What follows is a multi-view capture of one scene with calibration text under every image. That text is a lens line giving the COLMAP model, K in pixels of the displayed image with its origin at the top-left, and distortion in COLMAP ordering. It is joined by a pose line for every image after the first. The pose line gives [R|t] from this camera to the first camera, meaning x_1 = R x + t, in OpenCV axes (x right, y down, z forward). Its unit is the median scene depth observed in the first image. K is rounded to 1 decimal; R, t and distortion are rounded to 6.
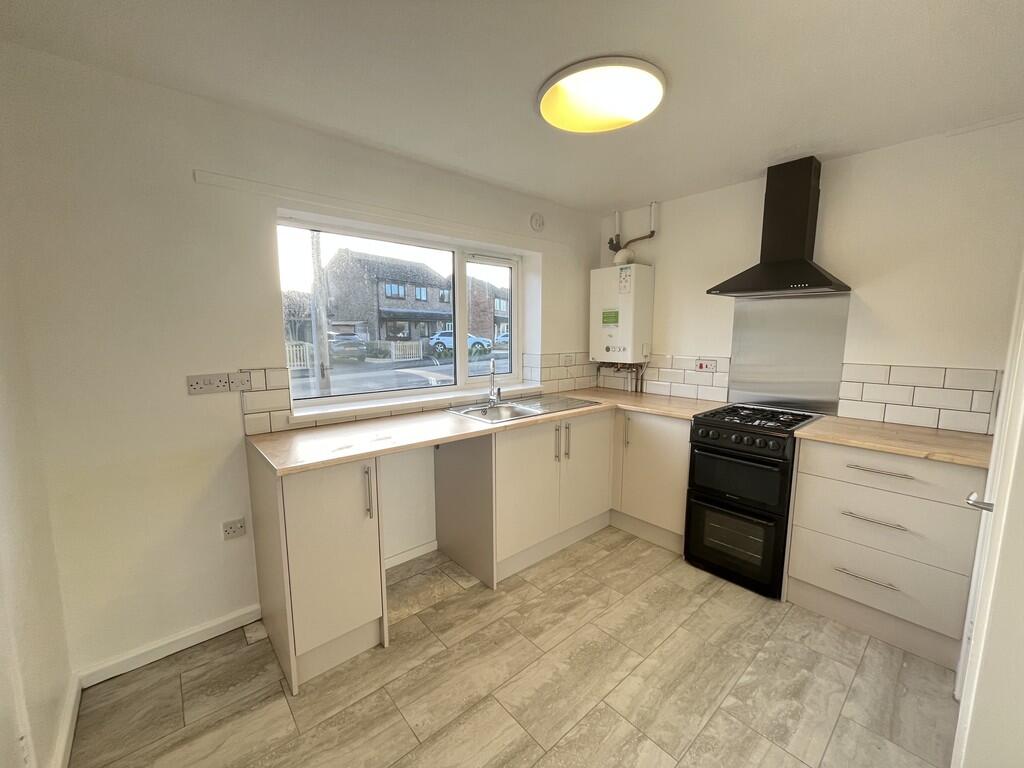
lens RADIAL K [[412.4, 0, 508.7], [0, 412.4, 394.1], [0, 0, 1]] dist [-0.002062, 0.000097]
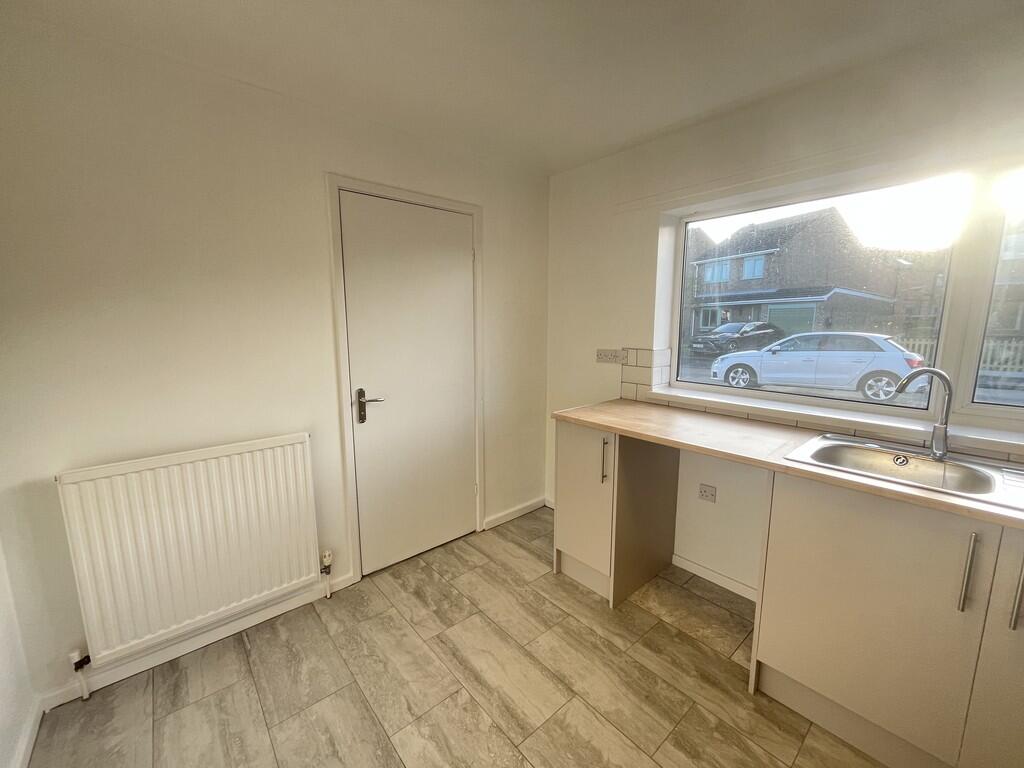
lens RADIAL K [[412.4, 0, 509.0], [0, 412.4, 378.6], [0, 0, 1]] dist [-0.002062, 0.000097]
pose [[0.001851, 0.135532, -0.990771, 0.725690], [-0.154650, 0.978892, 0.133618, -0.087613], [0.987968, 0.152975, 0.022772, 0.637486]]
